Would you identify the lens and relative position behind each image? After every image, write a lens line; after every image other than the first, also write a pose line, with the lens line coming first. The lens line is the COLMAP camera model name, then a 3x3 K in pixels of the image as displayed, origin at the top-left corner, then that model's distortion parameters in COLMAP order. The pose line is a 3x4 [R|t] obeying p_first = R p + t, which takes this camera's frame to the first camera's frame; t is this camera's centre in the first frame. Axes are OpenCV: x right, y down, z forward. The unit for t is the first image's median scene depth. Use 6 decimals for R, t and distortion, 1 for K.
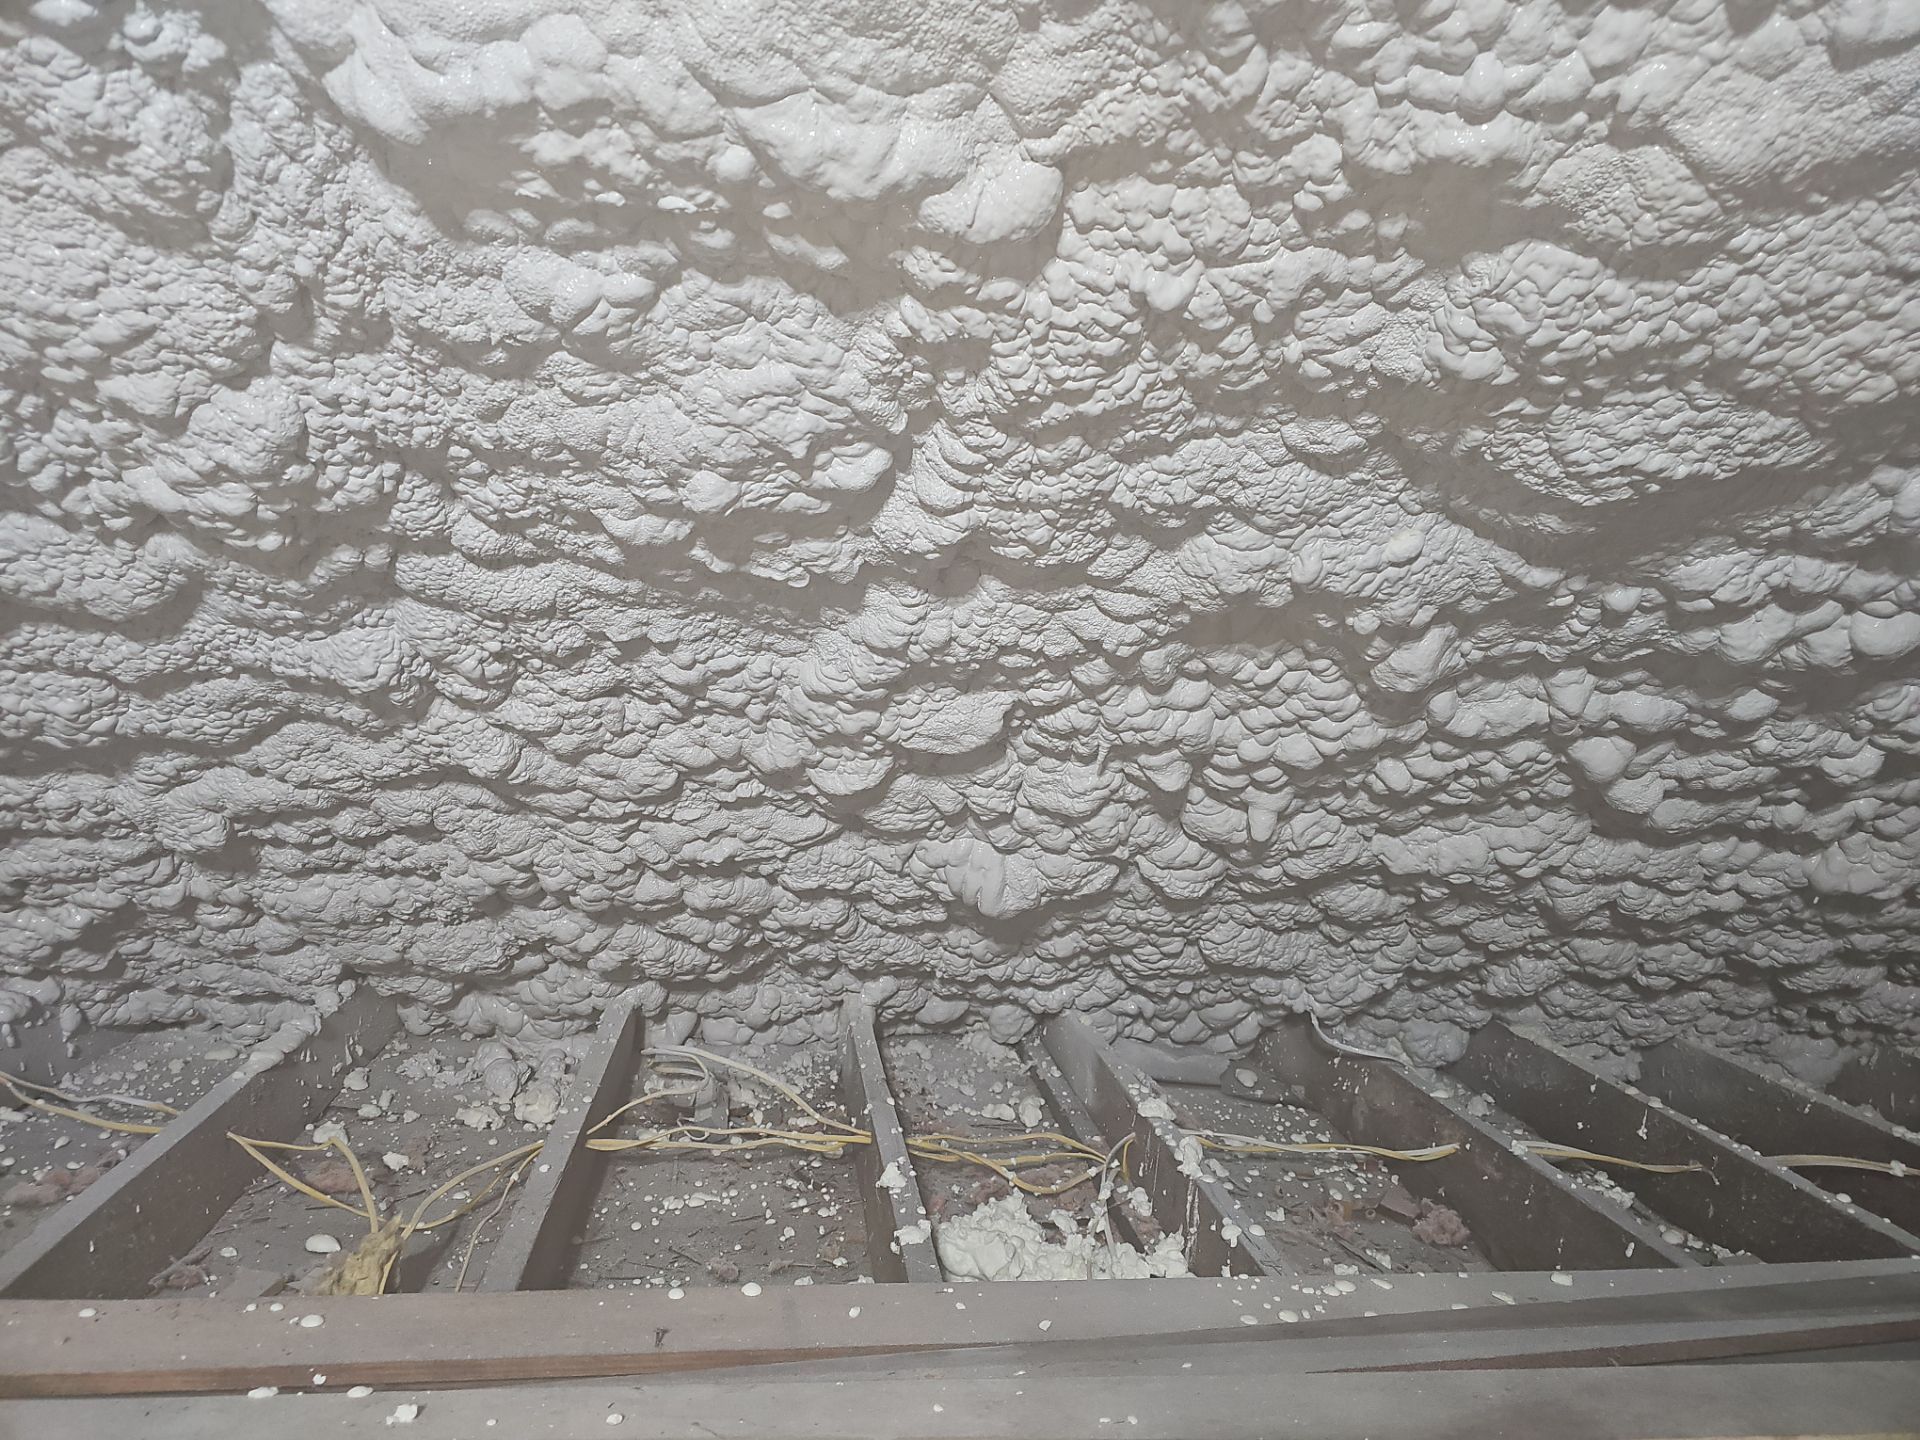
lens RADIAL K [[1256.1, 0, 970.8], [0, 1256.1, 714.9], [0, 0, 1]] dist [0.071453, -0.056944]
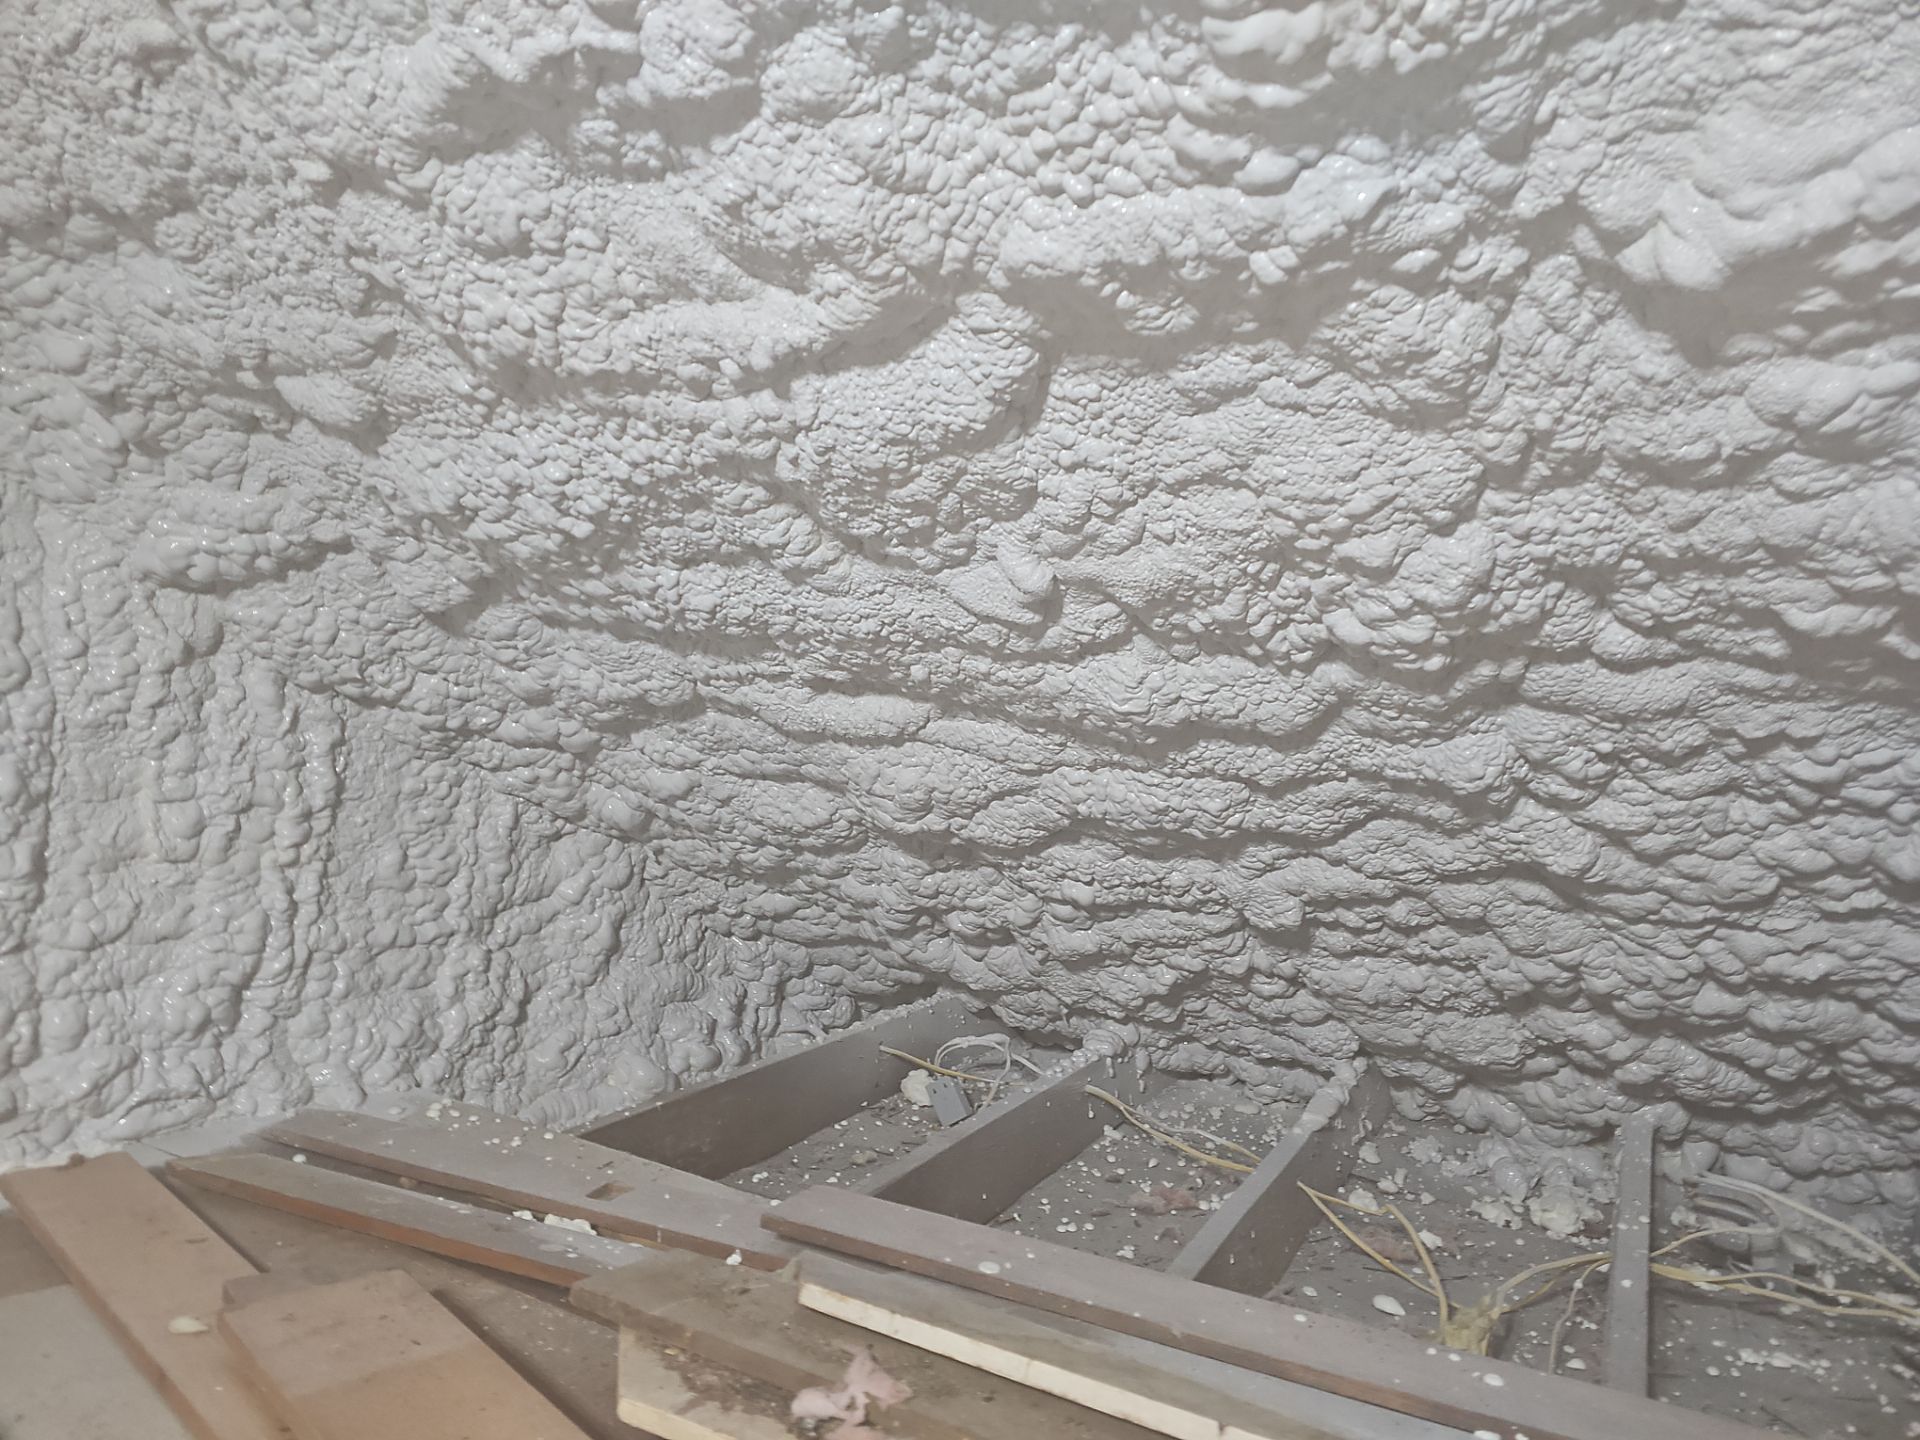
lens RADIAL K [[1256.1, 0, 965.9], [0, 1256.1, 729.9], [0, 0, 1]] dist [0.071453, -0.056944]
pose [[0.792457, -0.037272, -0.608788, -0.167566], [-0.000081, 0.998125, -0.061213, -0.005500], [0.609928, 0.048558, 0.790968, -0.129388]]
